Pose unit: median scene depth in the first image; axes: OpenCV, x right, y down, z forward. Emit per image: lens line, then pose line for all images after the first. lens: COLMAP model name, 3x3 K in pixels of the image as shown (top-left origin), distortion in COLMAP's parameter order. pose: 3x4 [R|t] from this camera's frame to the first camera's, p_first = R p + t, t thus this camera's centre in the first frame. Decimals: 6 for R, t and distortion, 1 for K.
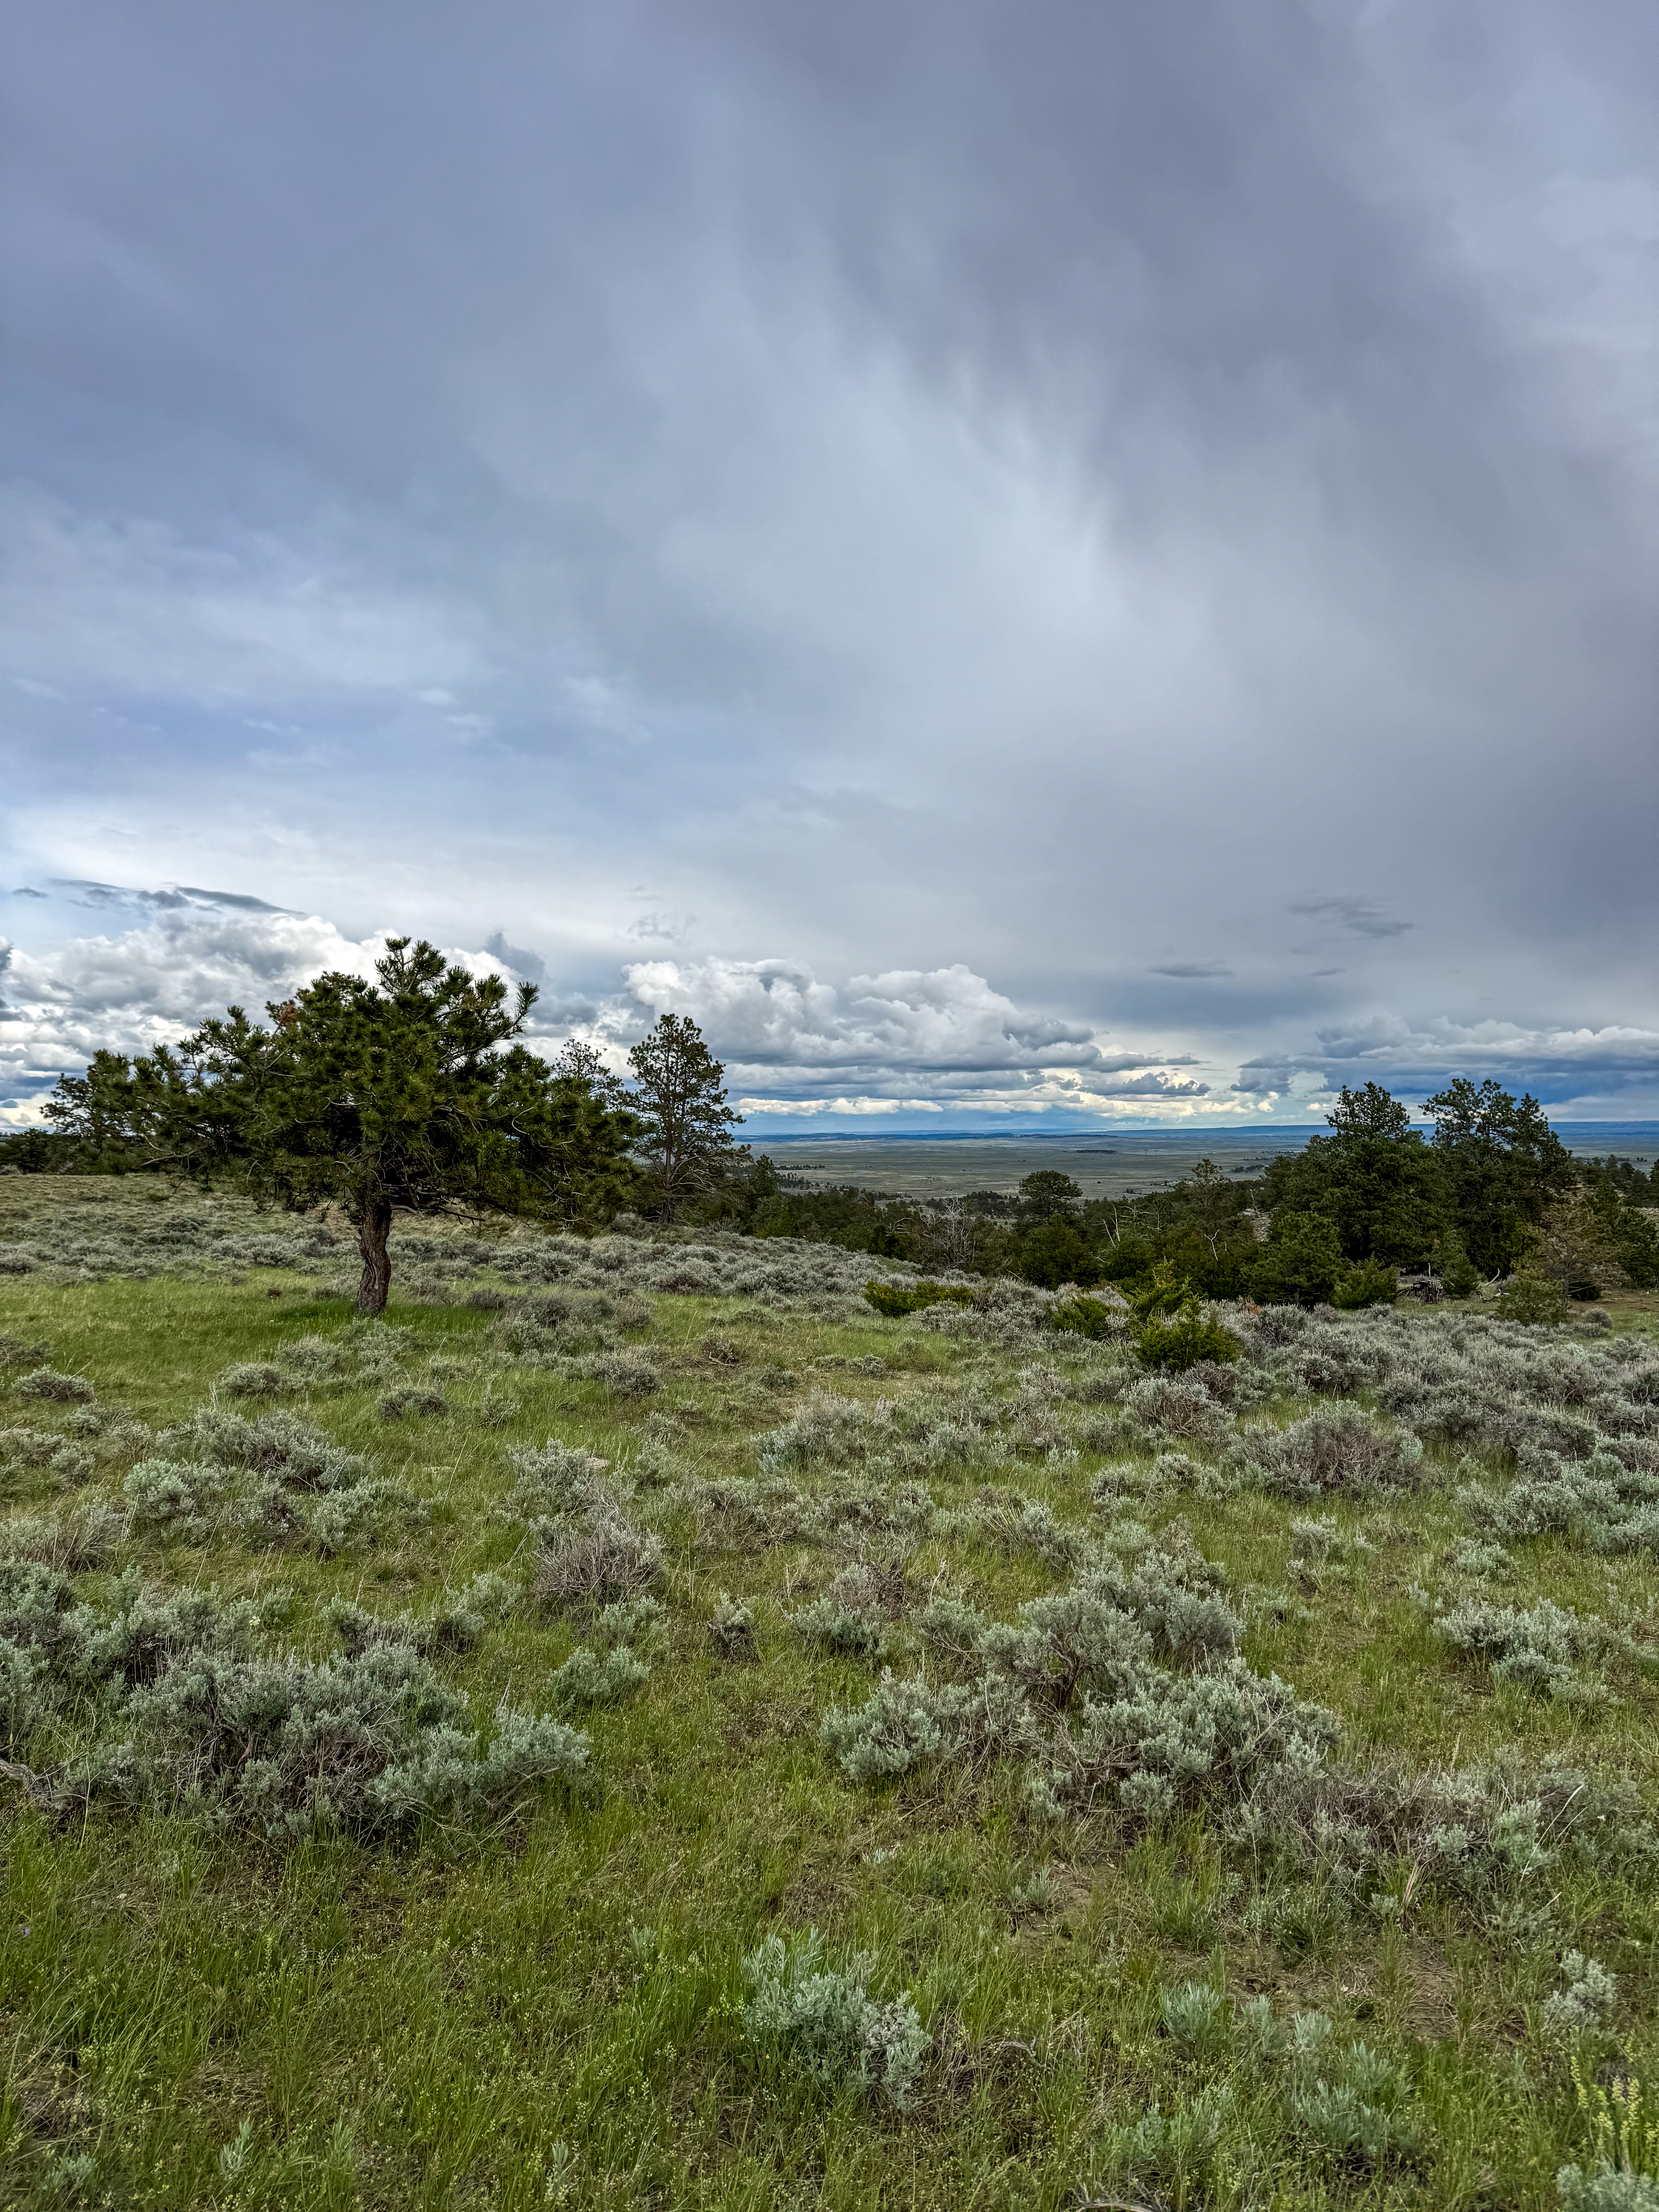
lens RADIAL K [[1523.4, 0, 847.4], [0, 1523.4, 1125.4], [0, 0, 1]] dist [0.042595, -0.050226]
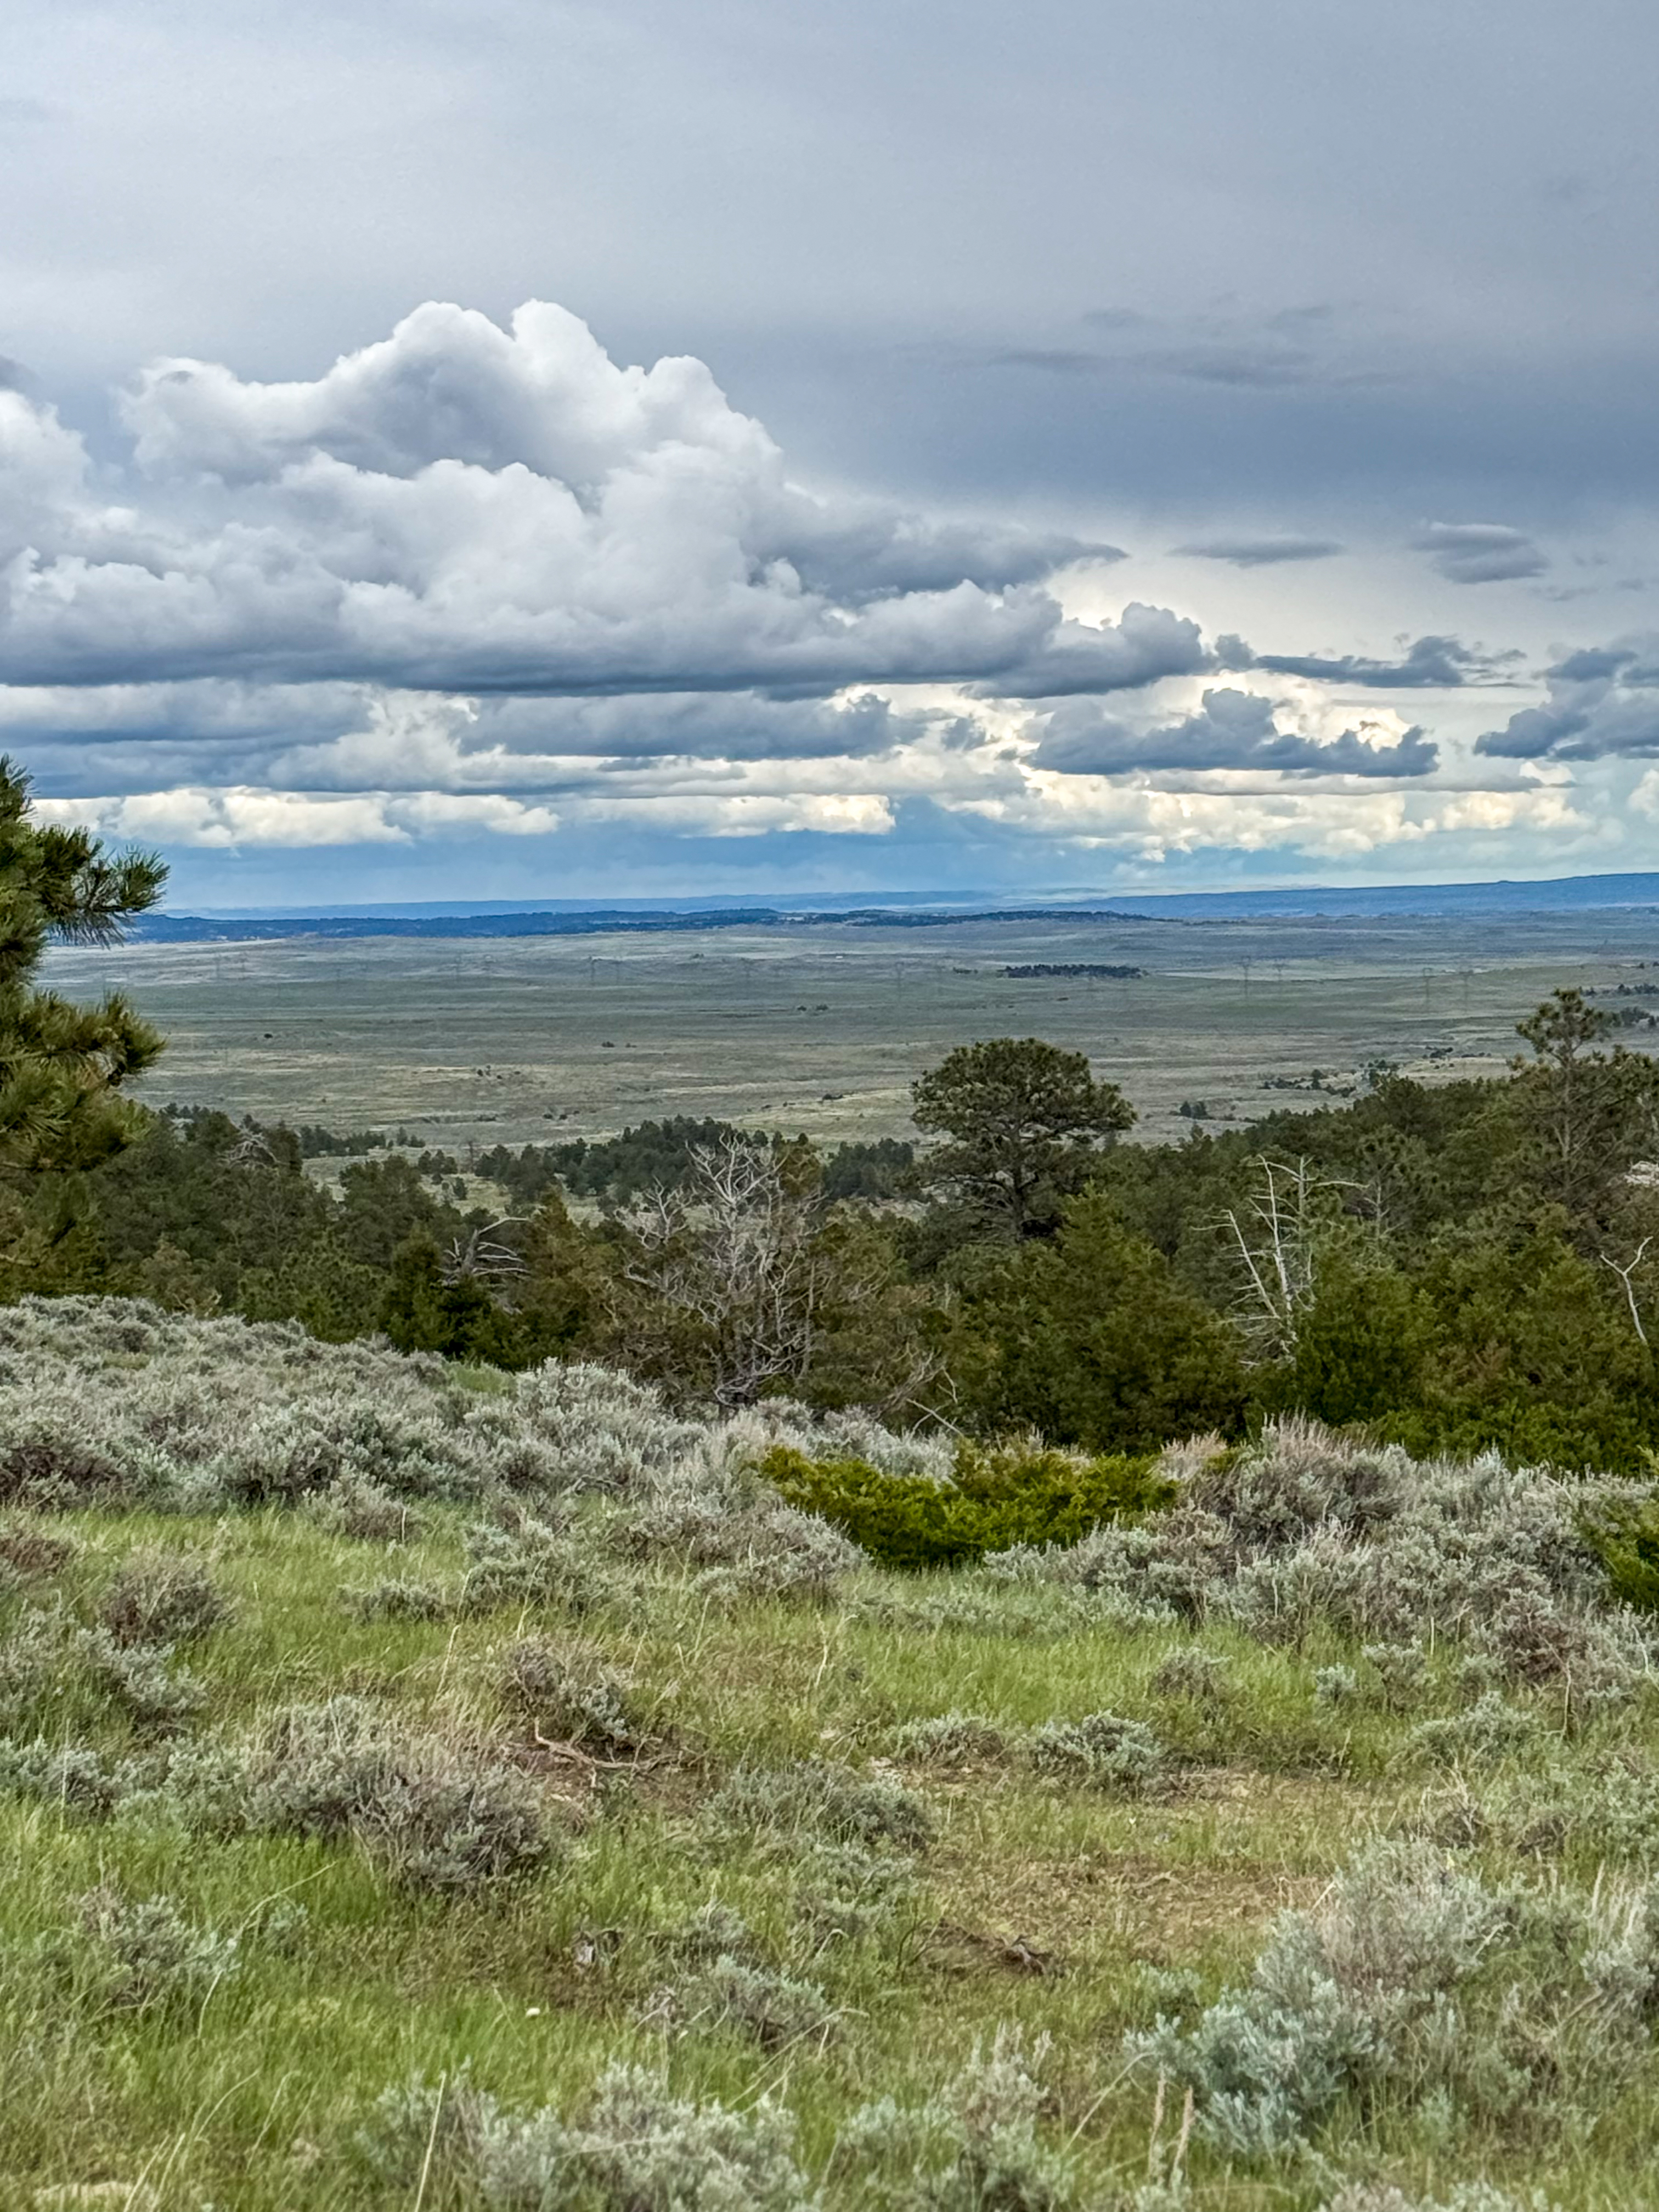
lens RADIAL K [[5452.6, 0, 836.6], [0, 5452.6, 1115.9], [0, 0, 1]] dist [0.100495, 0.000000]
pose [[0.991219, -0.015428, 0.131330, -0.142724], [0.009887, 0.999037, 0.042737, 0.002443], [-0.131863, -0.041063, 0.990417, 0.041468]]
